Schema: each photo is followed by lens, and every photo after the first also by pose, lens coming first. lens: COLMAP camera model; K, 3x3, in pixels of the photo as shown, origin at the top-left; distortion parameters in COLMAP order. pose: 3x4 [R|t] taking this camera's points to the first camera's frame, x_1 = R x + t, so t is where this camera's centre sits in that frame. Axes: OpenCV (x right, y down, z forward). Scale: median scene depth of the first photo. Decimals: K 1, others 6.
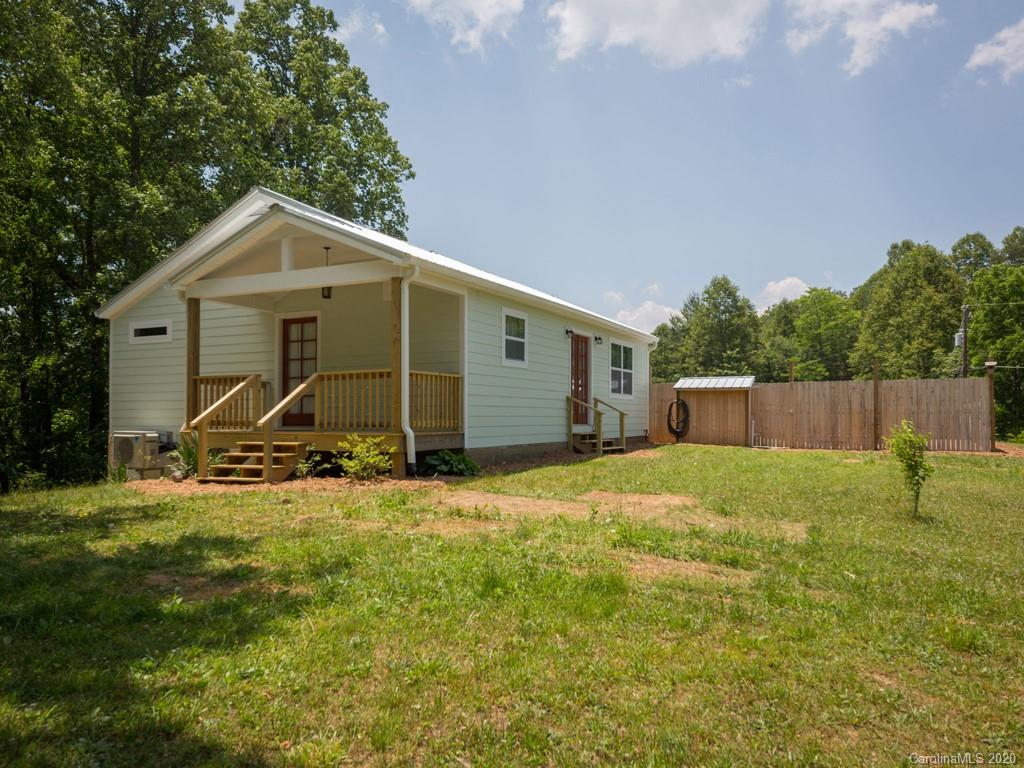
lens RADIAL K [[728.3, 0, 512.0], [0, 728.3, 384.0], [0, 0, 1]] dist [-0.005640, -0.000625]
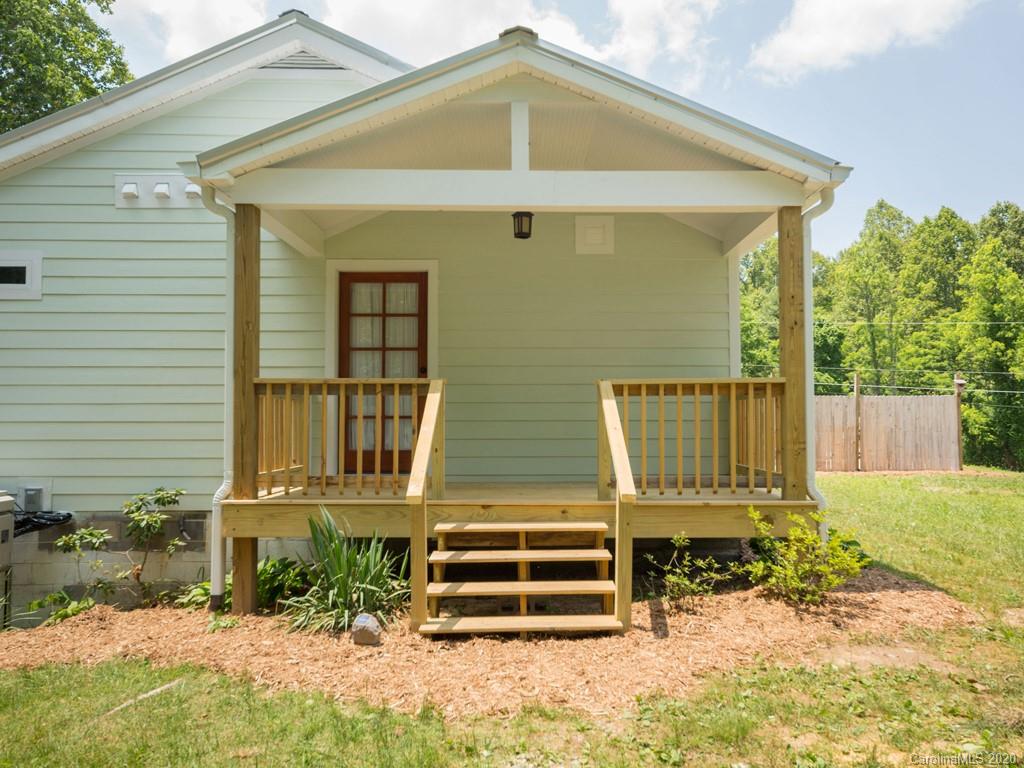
lens RADIAL K [[728.3, 0, 512.0], [0, 728.3, 384.0], [0, 0, 1]] dist [-0.005640, -0.000625]
pose [[0.880299, 0.019709, 0.474010, -0.456036], [-0.016587, 0.999804, -0.010766, -0.004144], [-0.474130, 0.001615, 0.880453, 0.478482]]
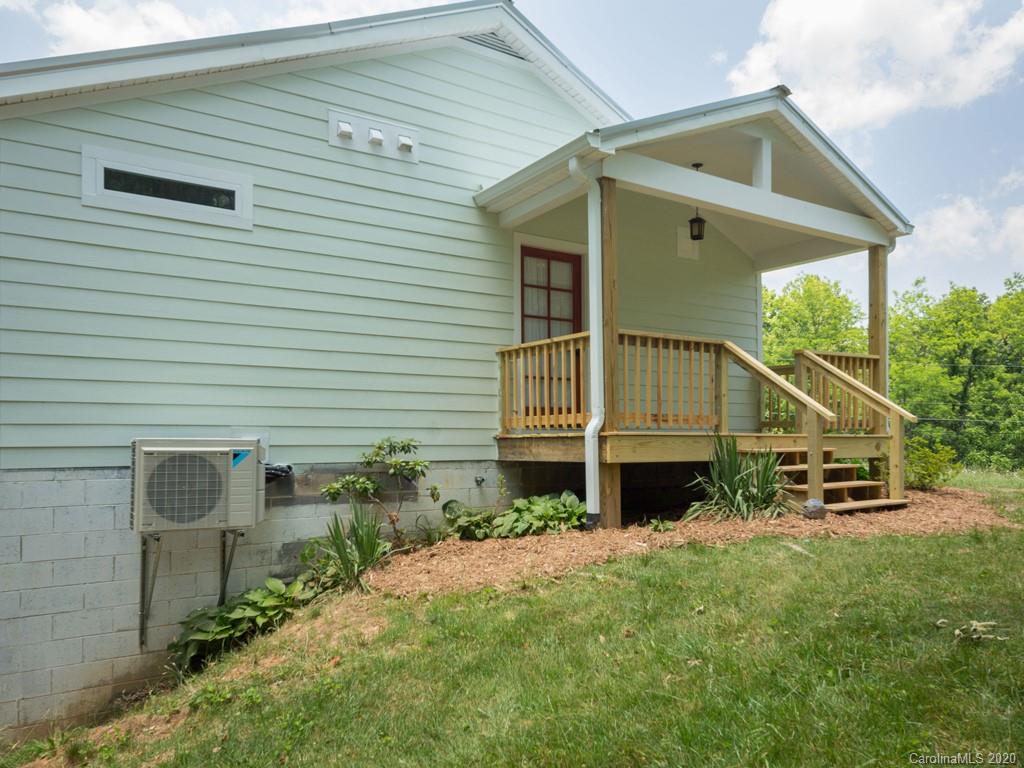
lens RADIAL K [[699.0, 0, 512.2], [0, 699.0, 415.8], [0, 0, 1]] dist [0.002540, 0.001444]
pose [[0.515268, 0.010447, 0.856965, -0.802701], [-0.039884, 0.999135, 0.011800, 0.042085], [-0.856100, -0.040260, 0.515239, 0.713715]]
